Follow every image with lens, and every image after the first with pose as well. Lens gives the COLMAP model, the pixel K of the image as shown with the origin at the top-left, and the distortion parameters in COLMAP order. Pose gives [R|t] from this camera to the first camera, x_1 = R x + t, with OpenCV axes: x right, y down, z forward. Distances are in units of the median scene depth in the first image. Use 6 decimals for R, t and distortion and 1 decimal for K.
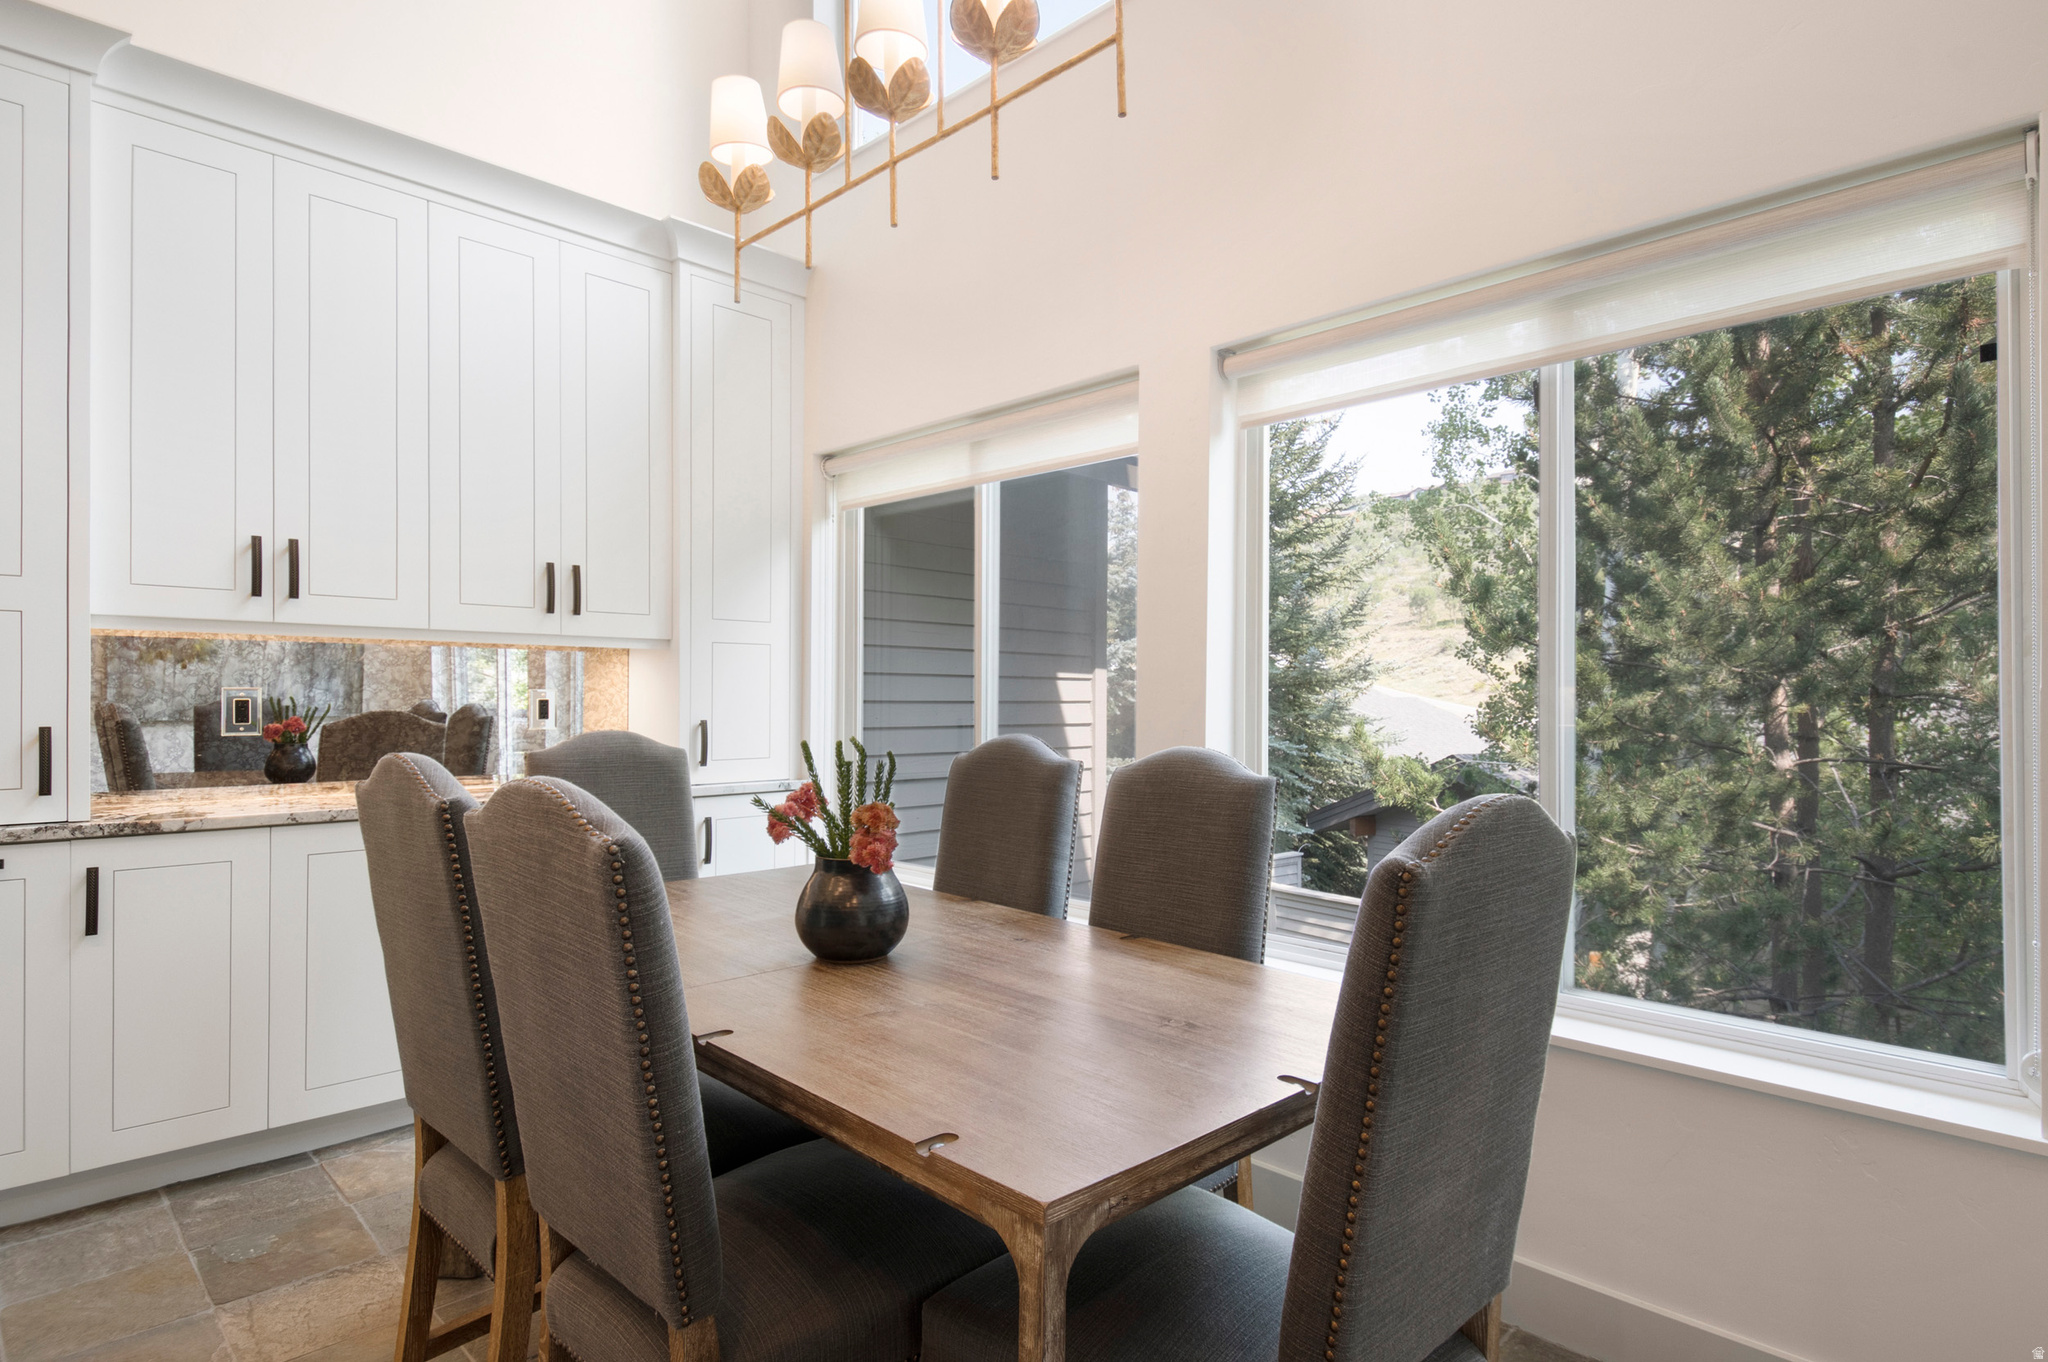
lens RADIAL K [[1084.3, 0, 1058.7], [0, 1084.3, 684.8], [0, 0, 1]] dist [0.053493, 0.000034]
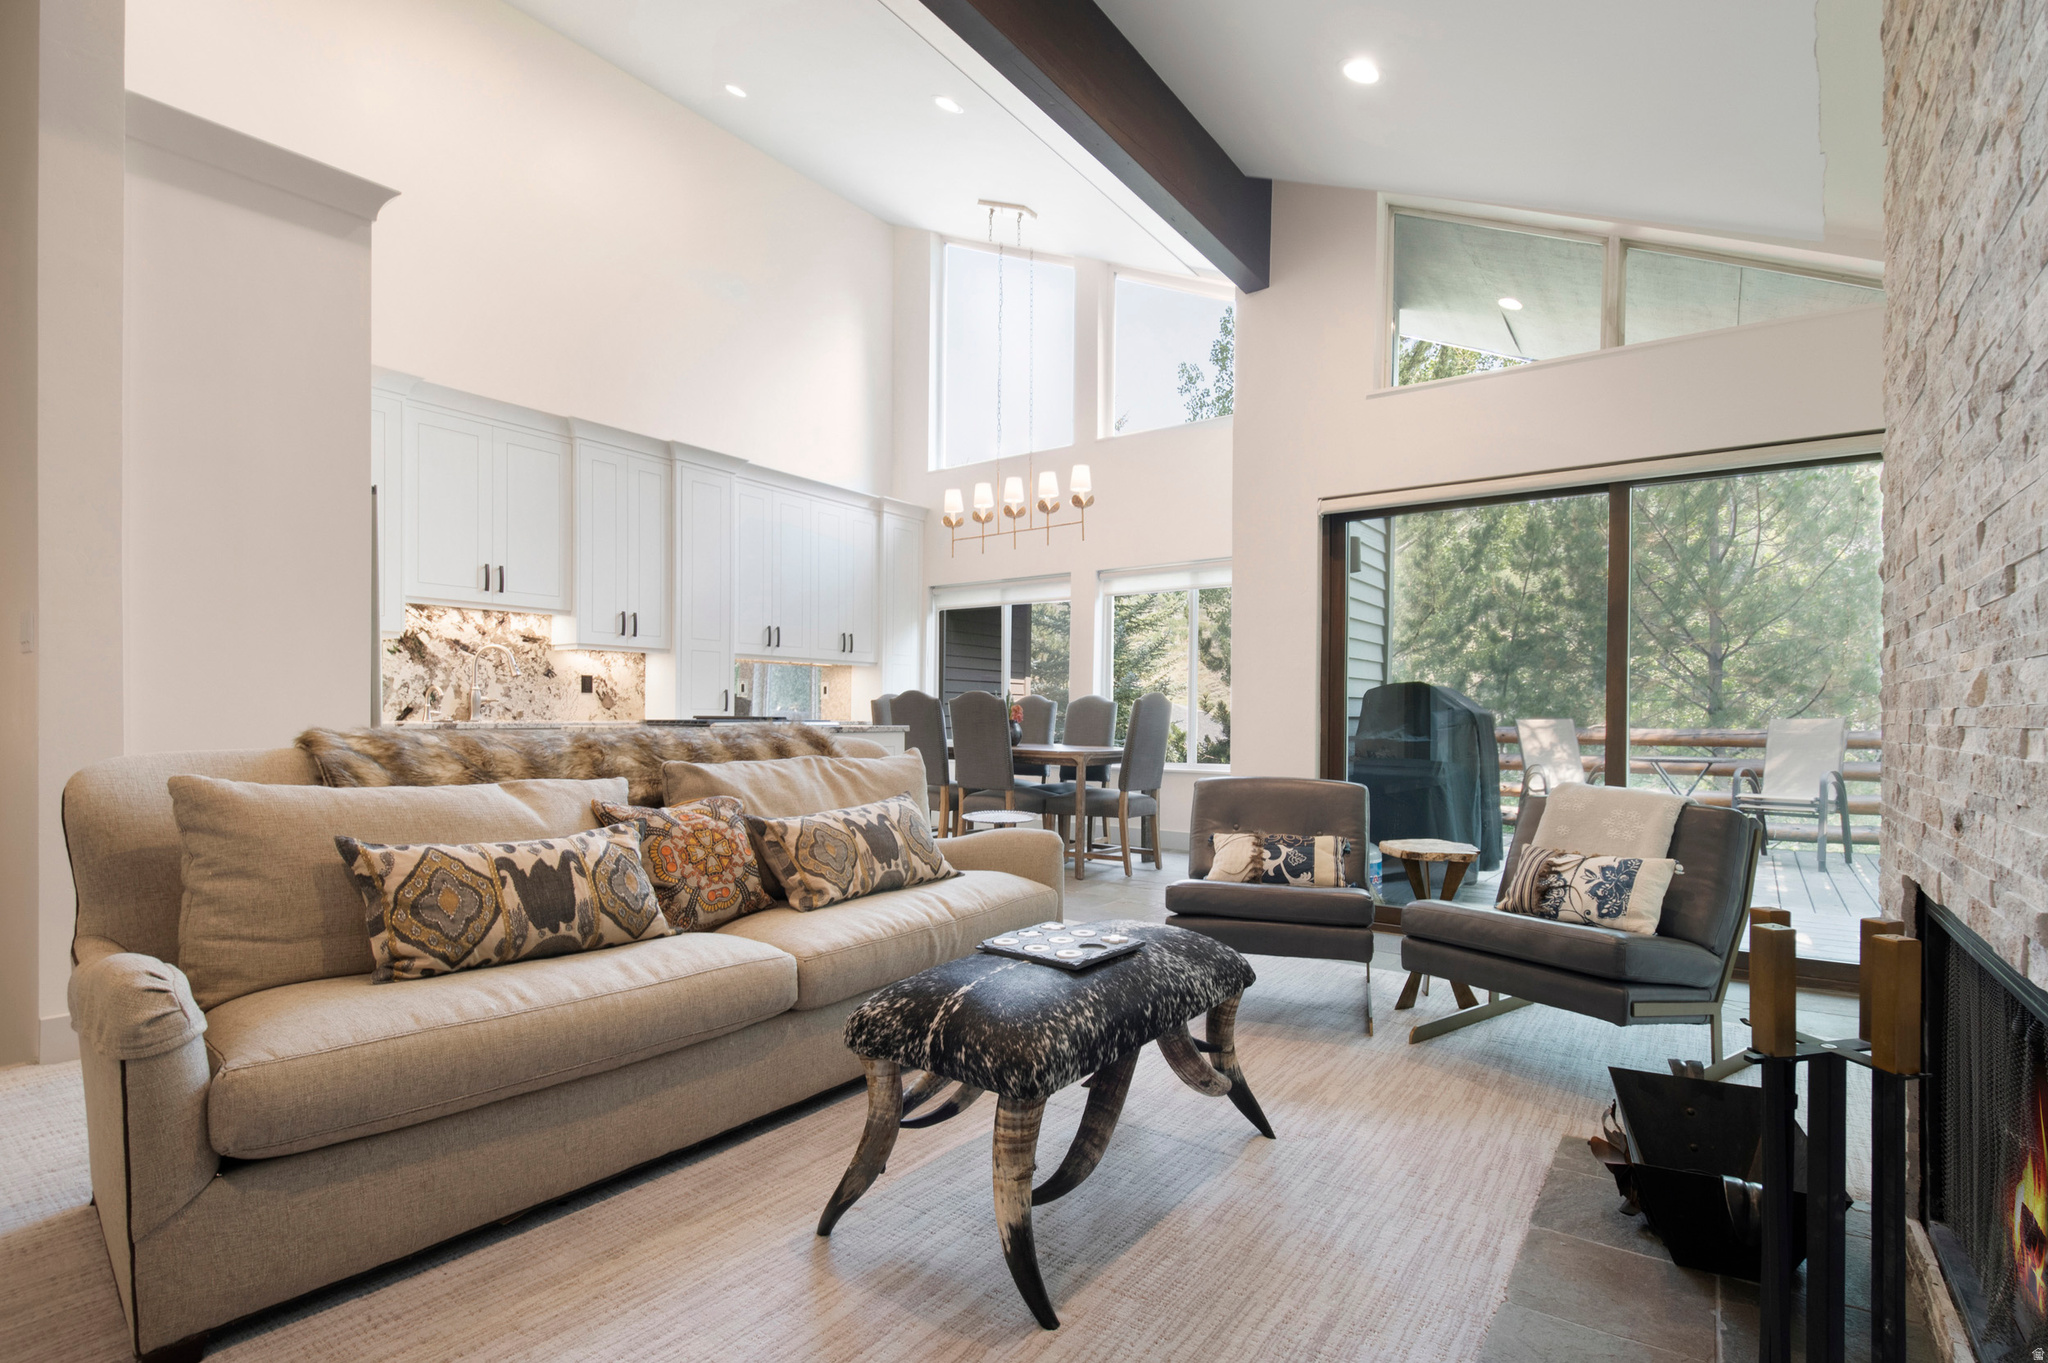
lens RADIAL K [[947.5, 0, 1054.3], [0, 947.5, 720.4], [0, 0, 1]] dist [0.006151, 0.000095]
pose [[0.988921, 0.008651, 0.148187, -0.369084], [-0.011463, 0.999770, 0.018132, 0.061456], [-0.147996, -0.019630, 0.988793, -1.617614]]
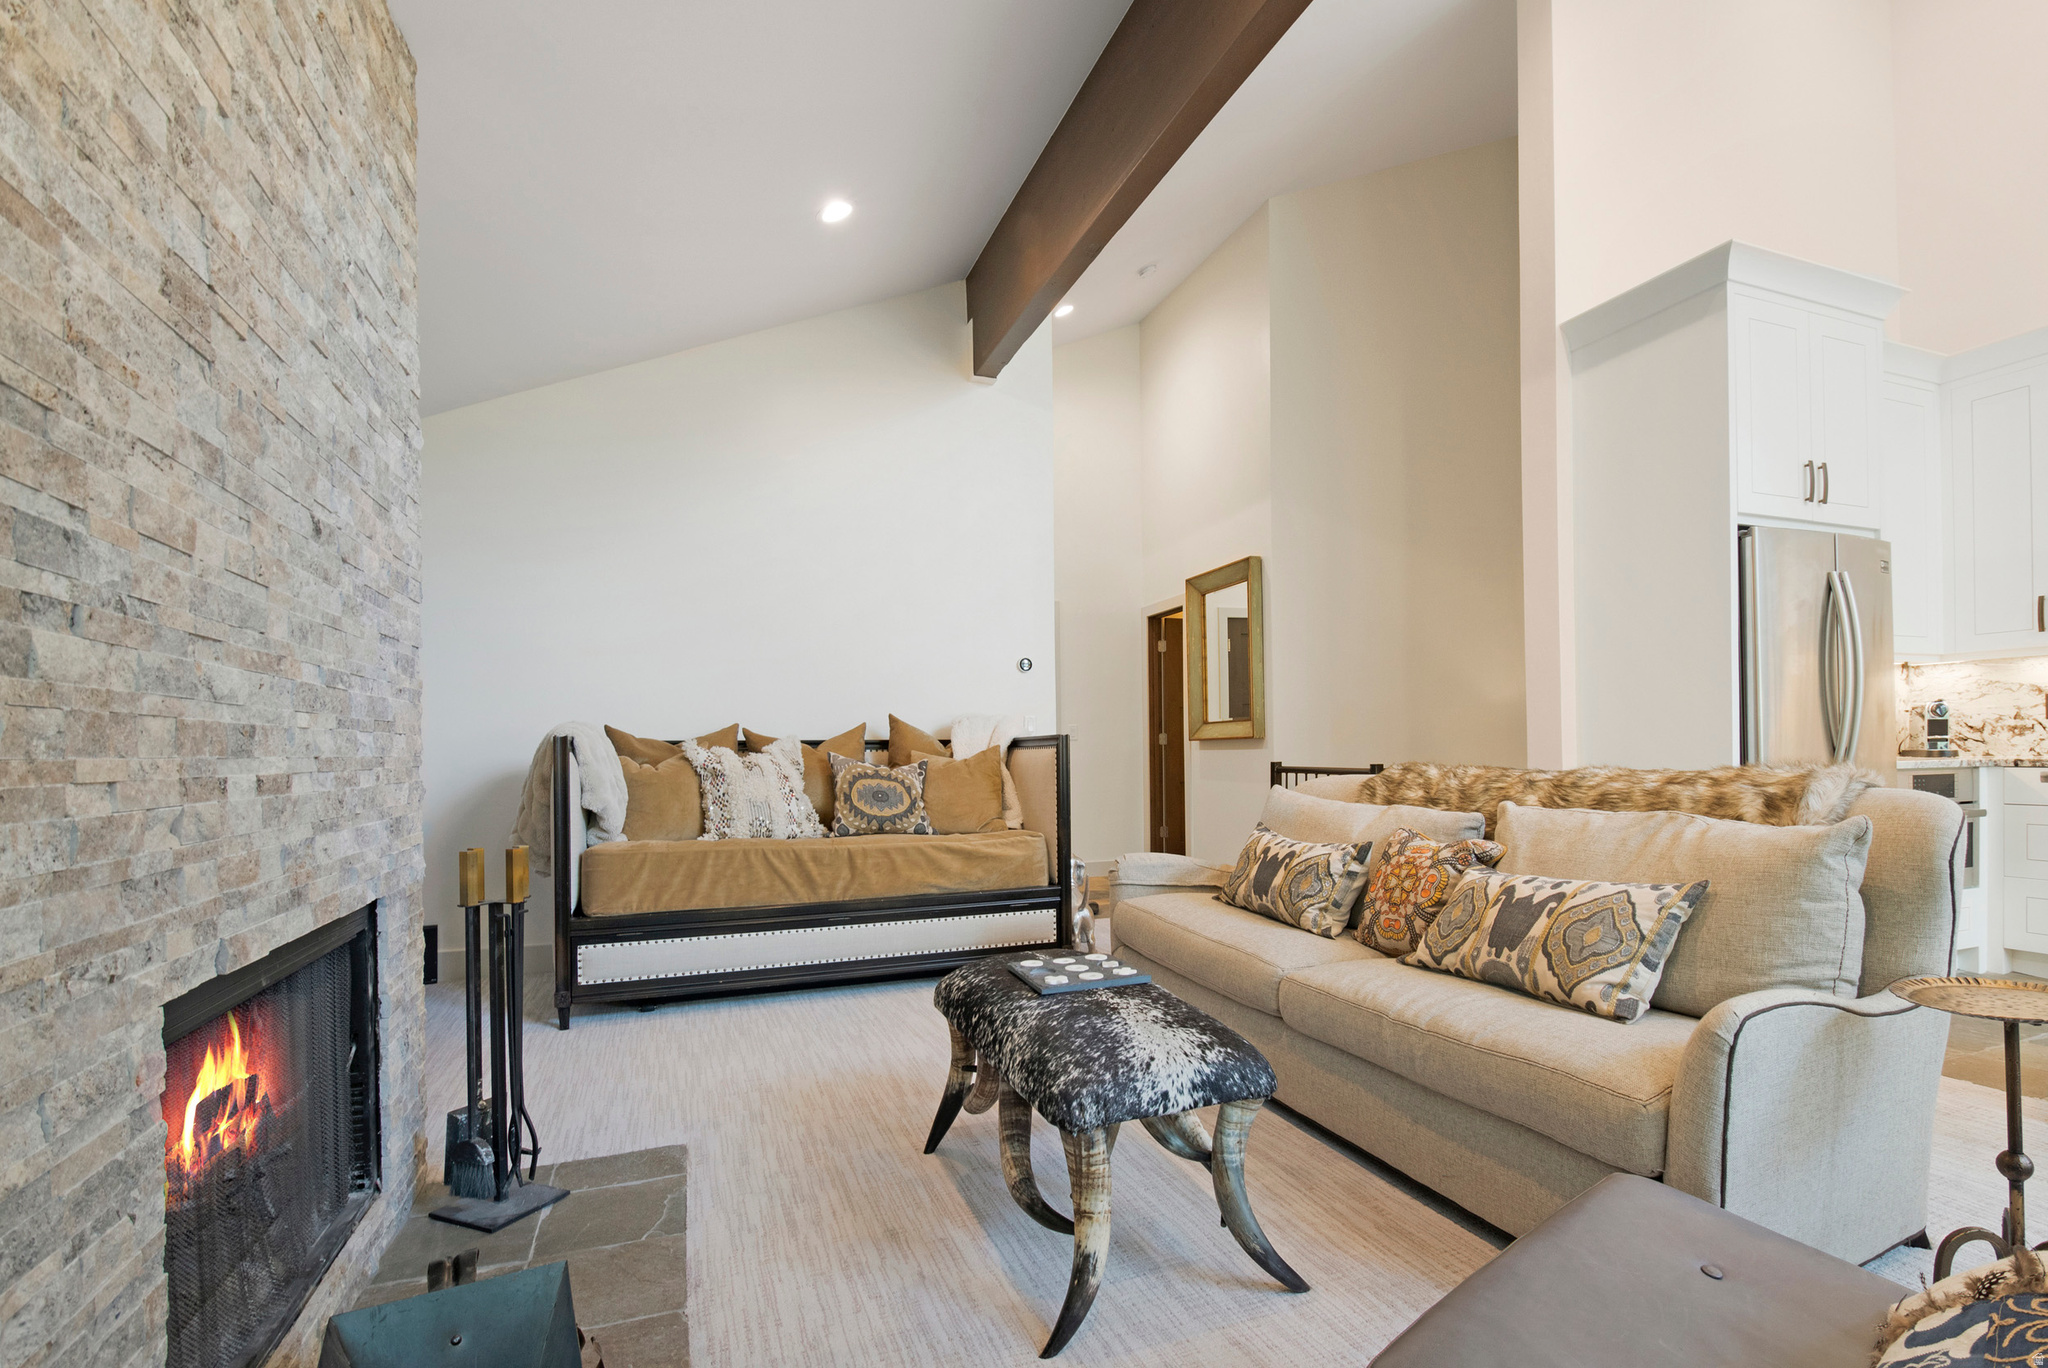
lens RADIAL K [[933.2, 0, 1028.2], [0, 933.2, 750.4], [0, 0, 1]] dist [-0.000161, -0.000175]
pose [[-0.437957, 0.007057, -0.898968, 0.468835], [0.022843, 0.999734, -0.003281, 0.067037], [0.898706, -0.021972, -0.438001, -0.574892]]
